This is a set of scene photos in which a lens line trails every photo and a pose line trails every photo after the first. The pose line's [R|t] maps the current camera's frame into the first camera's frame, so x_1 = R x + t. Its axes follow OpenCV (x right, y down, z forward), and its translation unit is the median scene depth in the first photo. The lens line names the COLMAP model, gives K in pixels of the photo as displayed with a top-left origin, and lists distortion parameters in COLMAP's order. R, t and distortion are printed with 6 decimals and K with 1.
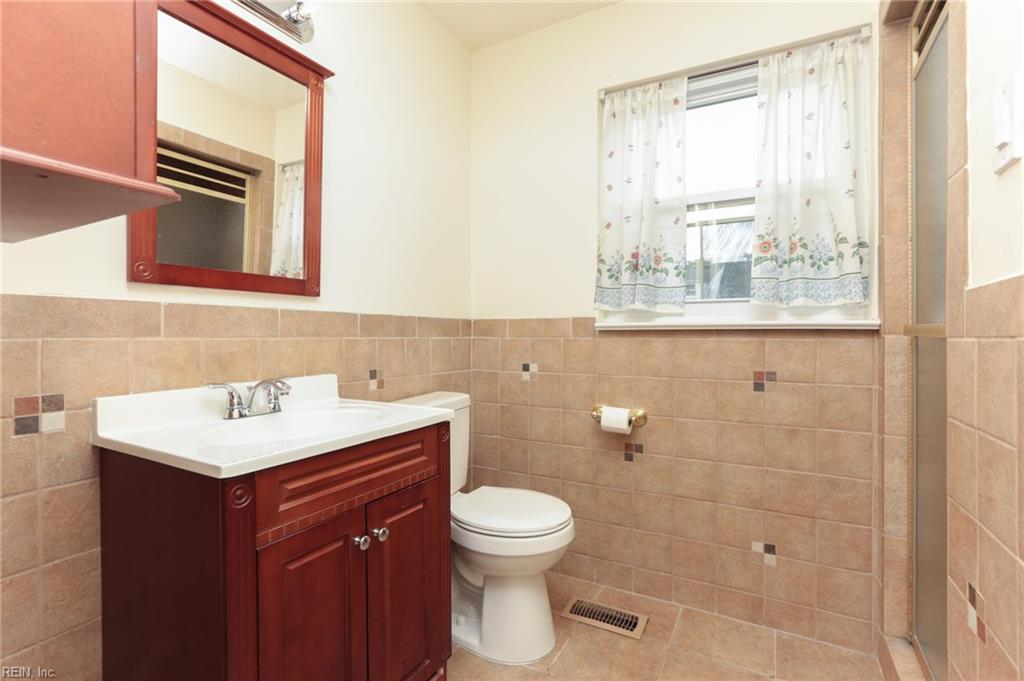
lens RADIAL K [[469.5, 0, 510.4], [0, 469.5, 333.5], [0, 0, 1]] dist [-0.022198, 0.013578]
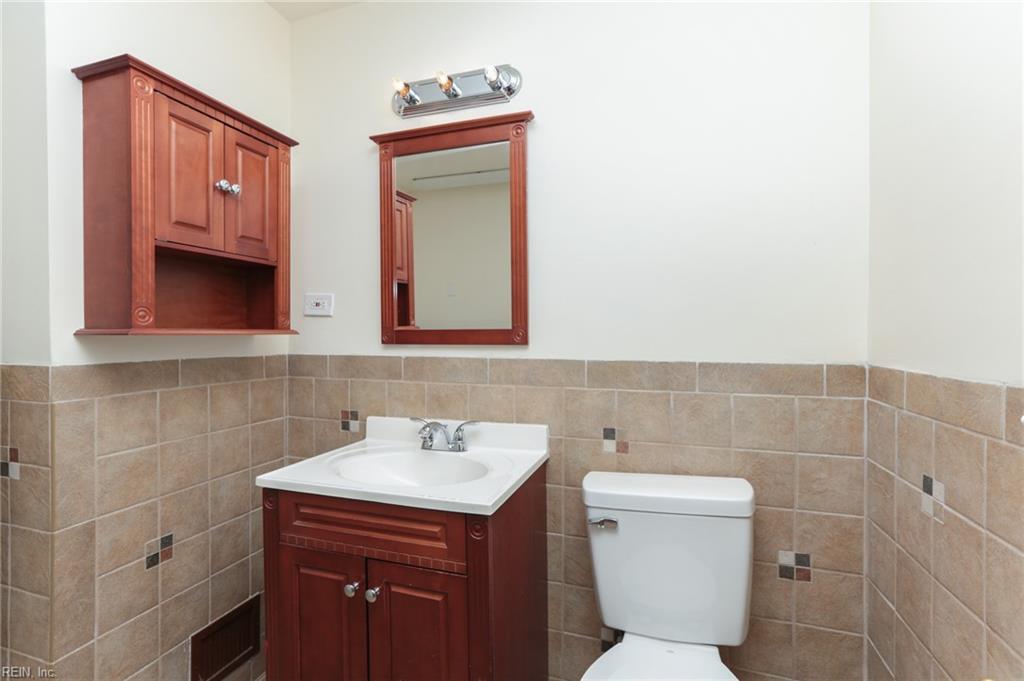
lens RADIAL K [[469.5, 0, 512.1], [0, 469.5, 338.7], [0, 0, 1]] dist [-0.022198, 0.013578]
pose [[0.209401, 0.009776, -0.977781, 0.571267], [-0.002421, 0.999952, 0.009479, -0.104366], [0.977827, 0.000382, 0.209415, 0.789471]]
